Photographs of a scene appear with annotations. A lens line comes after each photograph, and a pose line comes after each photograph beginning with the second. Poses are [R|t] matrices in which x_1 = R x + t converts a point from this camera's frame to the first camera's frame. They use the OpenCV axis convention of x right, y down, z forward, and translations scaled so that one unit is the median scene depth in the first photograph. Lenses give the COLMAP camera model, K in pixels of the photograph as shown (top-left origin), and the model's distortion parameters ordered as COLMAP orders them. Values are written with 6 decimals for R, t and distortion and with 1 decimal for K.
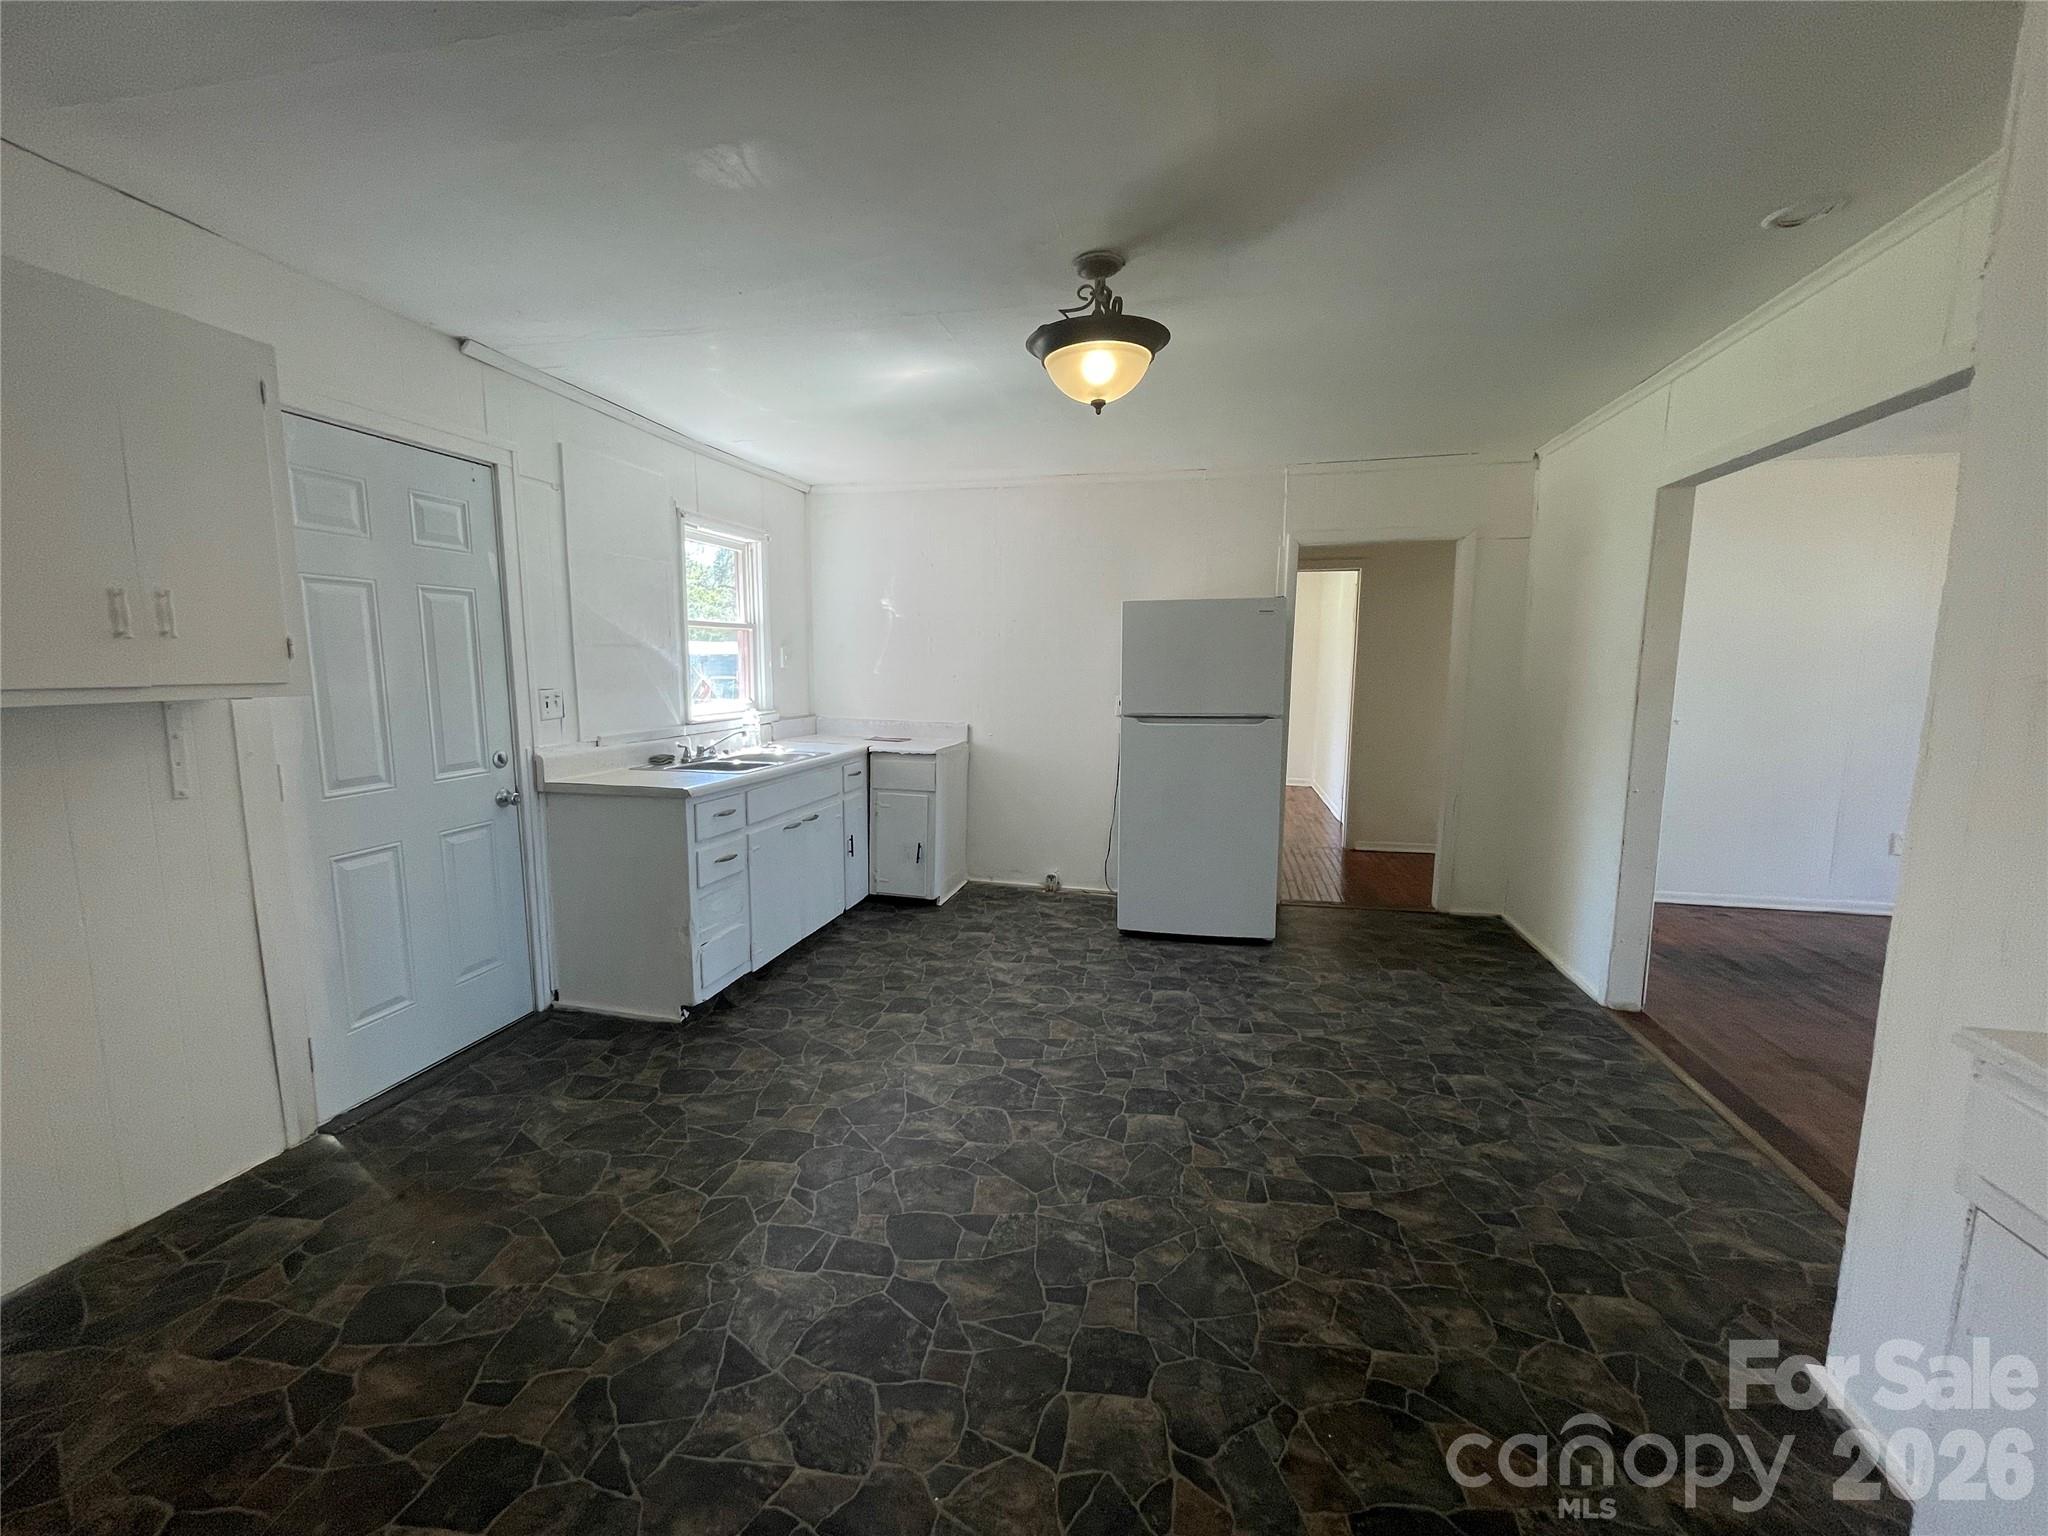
lens RADIAL K [[829.1, 0, 1020.8], [0, 829.1, 769.2], [0, 0, 1]] dist [0.000009, 0.000081]
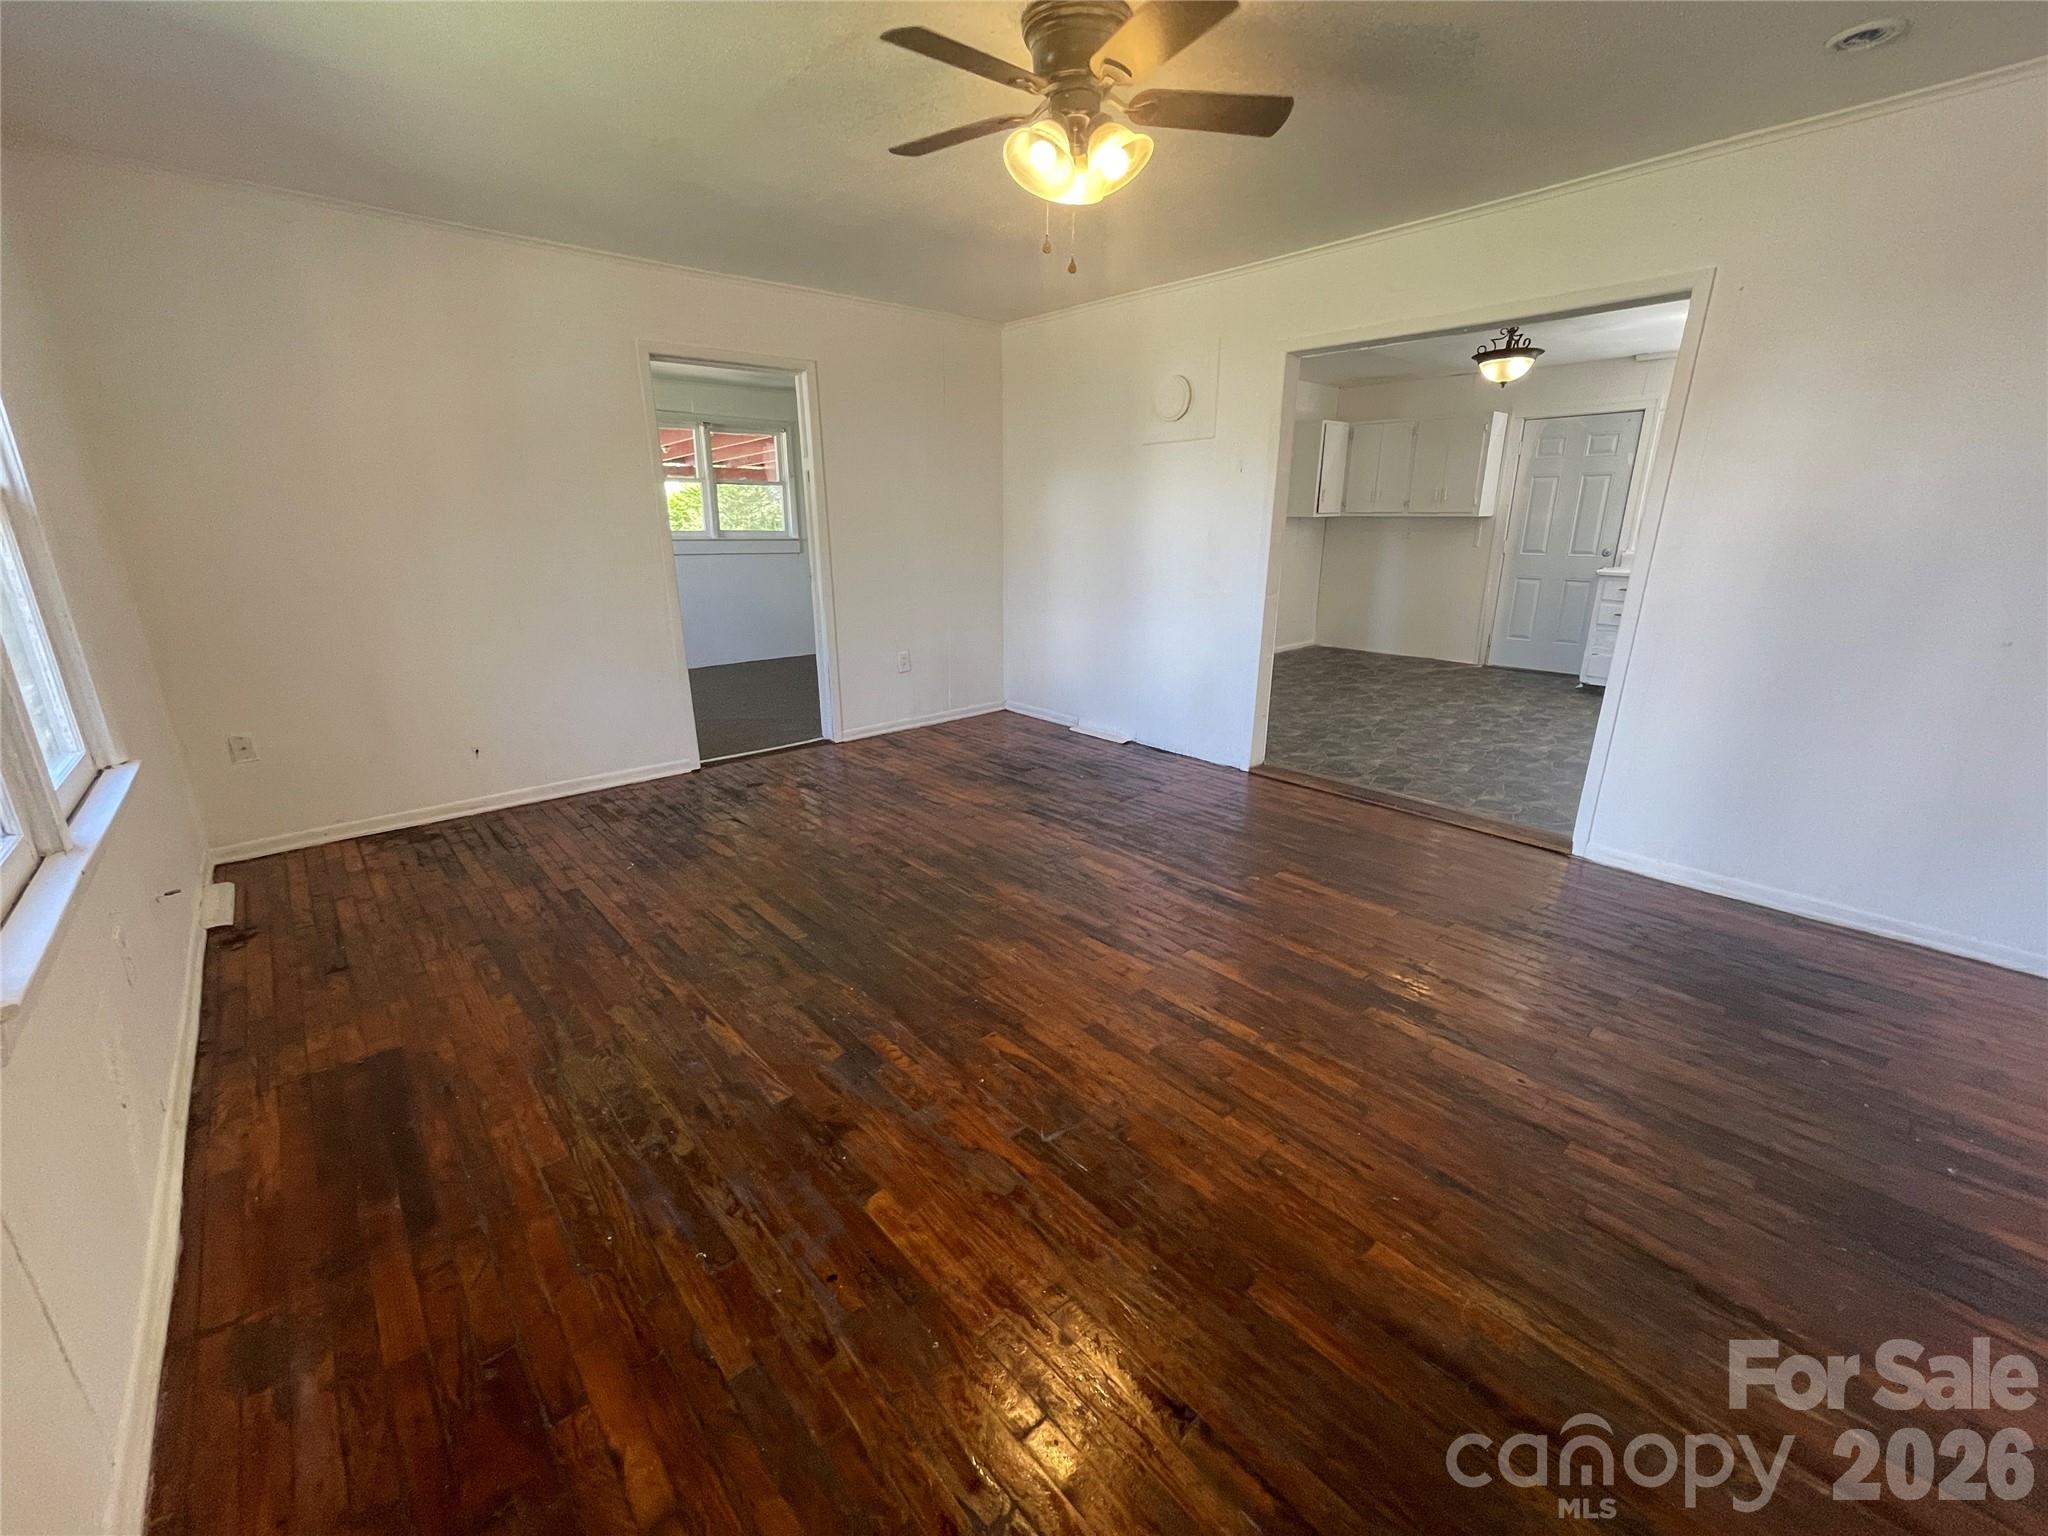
lens RADIAL K [[835.5, 0, 1011.5], [0, 835.5, 764.0], [0, 0, 1]] dist [0.001083, 0.000392]
pose [[-0.583879, 0.230876, -0.778319, 2.713065], [-0.105550, 0.928984, 0.354750, -0.138094], [0.804950, 0.289283, -0.518046, 1.322842]]
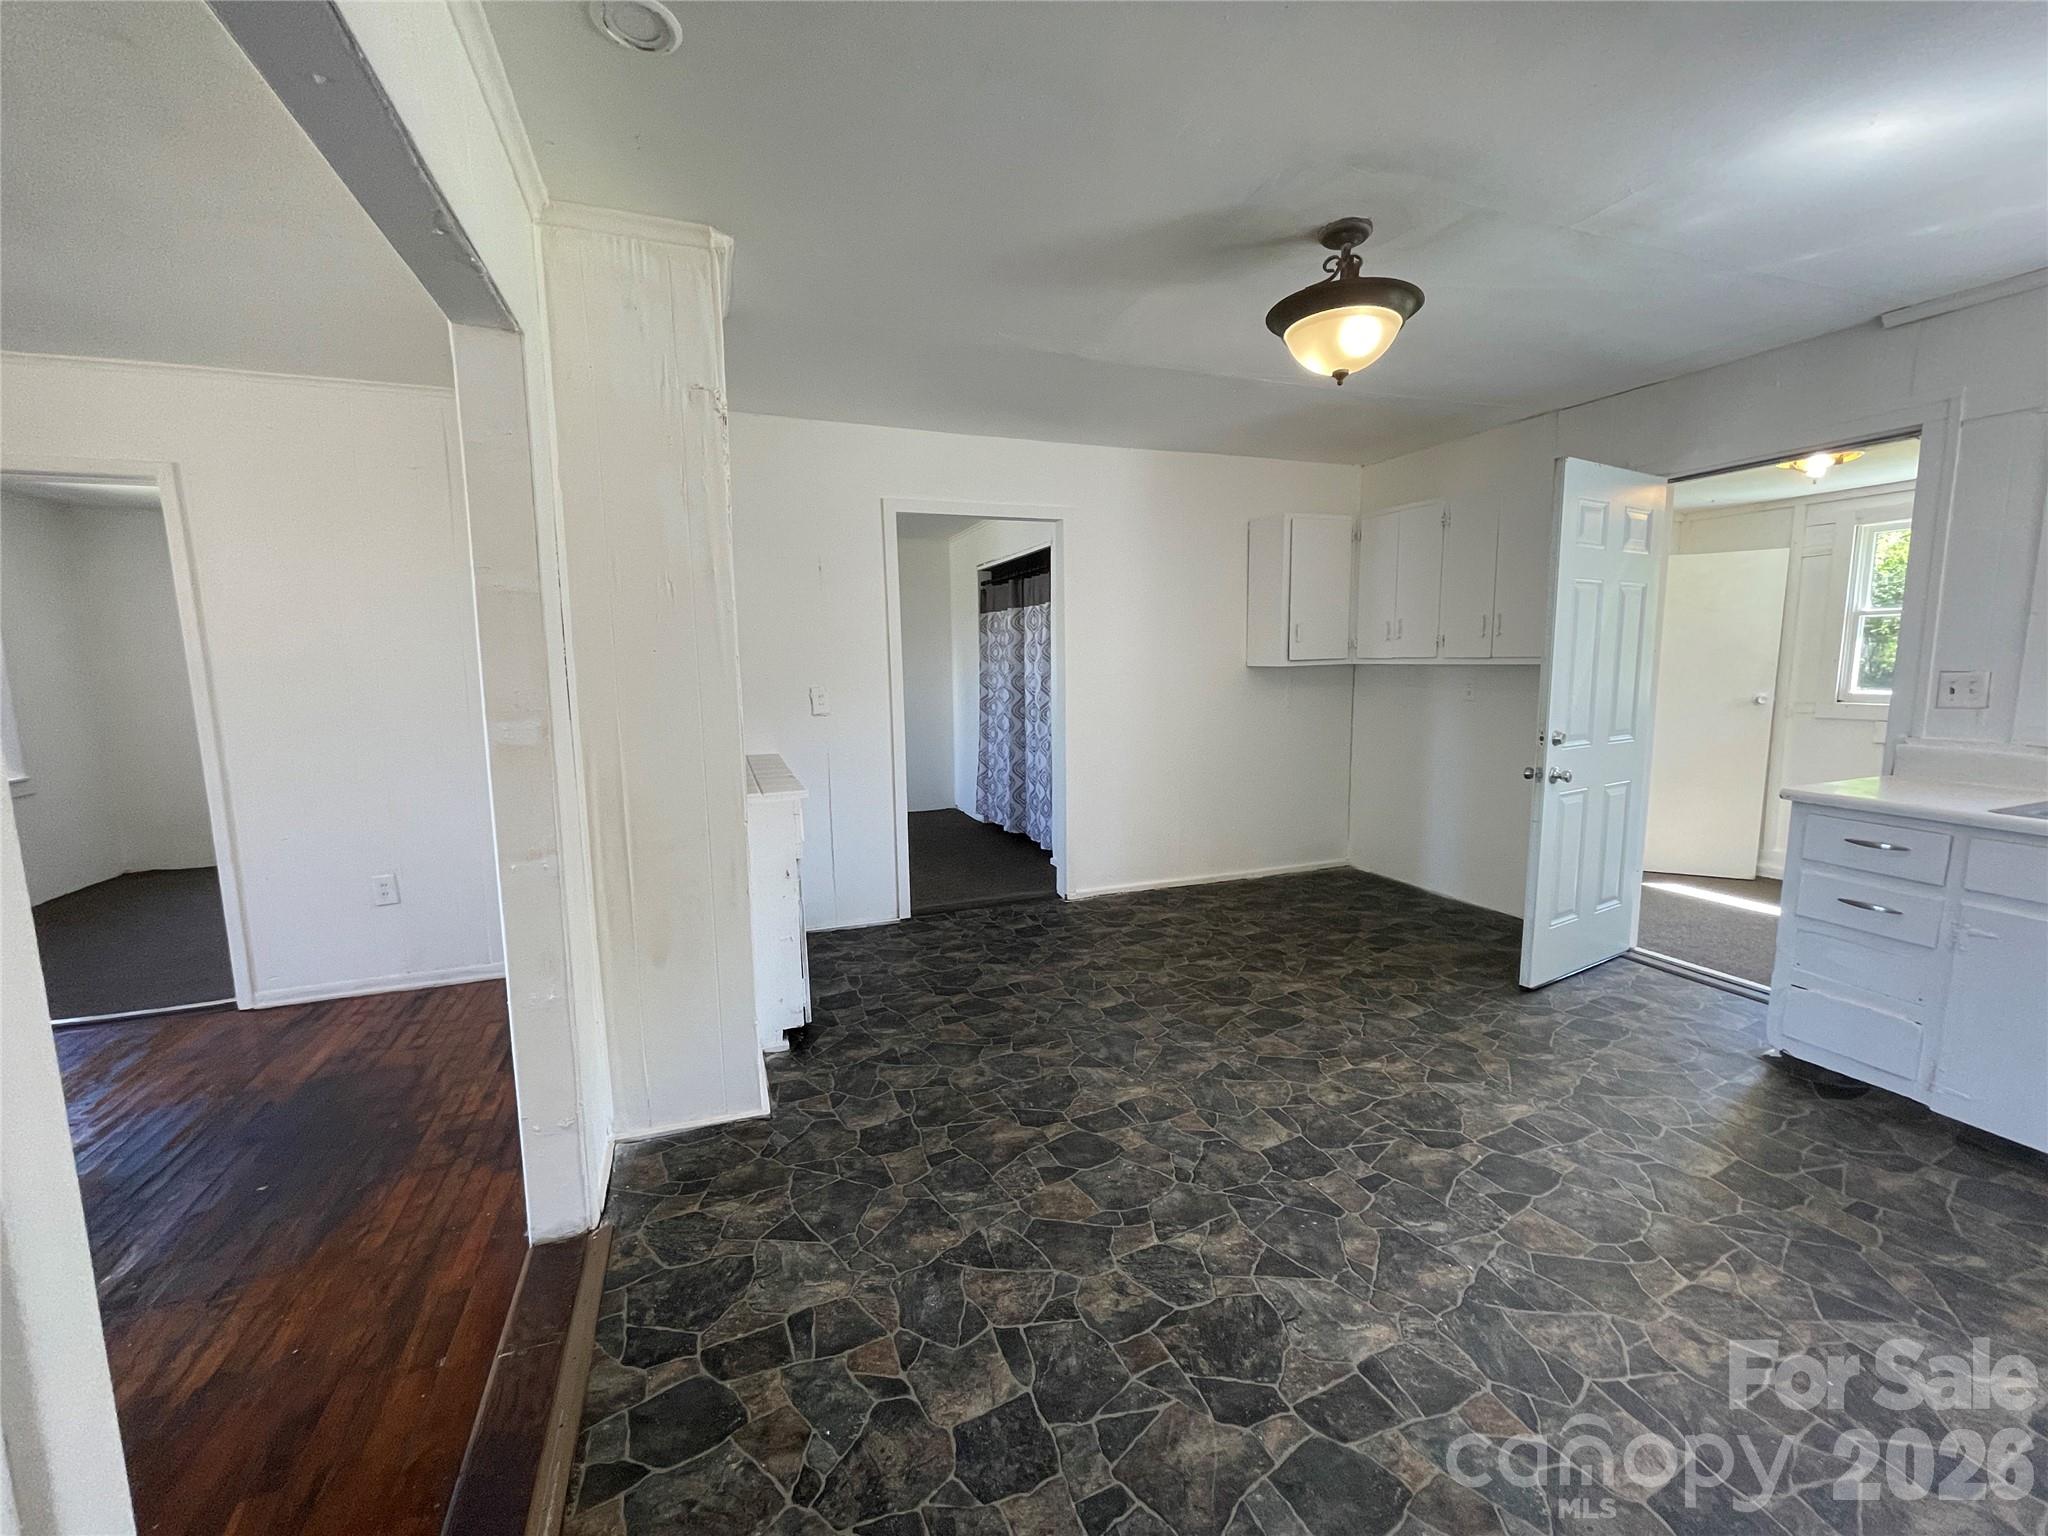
lens RADIAL K [[829.1, 0, 1020.8], [0, 829.1, 769.2], [0, 0, 1]] dist [0.000009, 0.000081]
pose [[-0.833023, 0.079670, -0.547471, 0.917941], [-0.063211, 0.969390, 0.237250, -0.189318], [0.549615, 0.232241, -0.802488, 1.587625]]
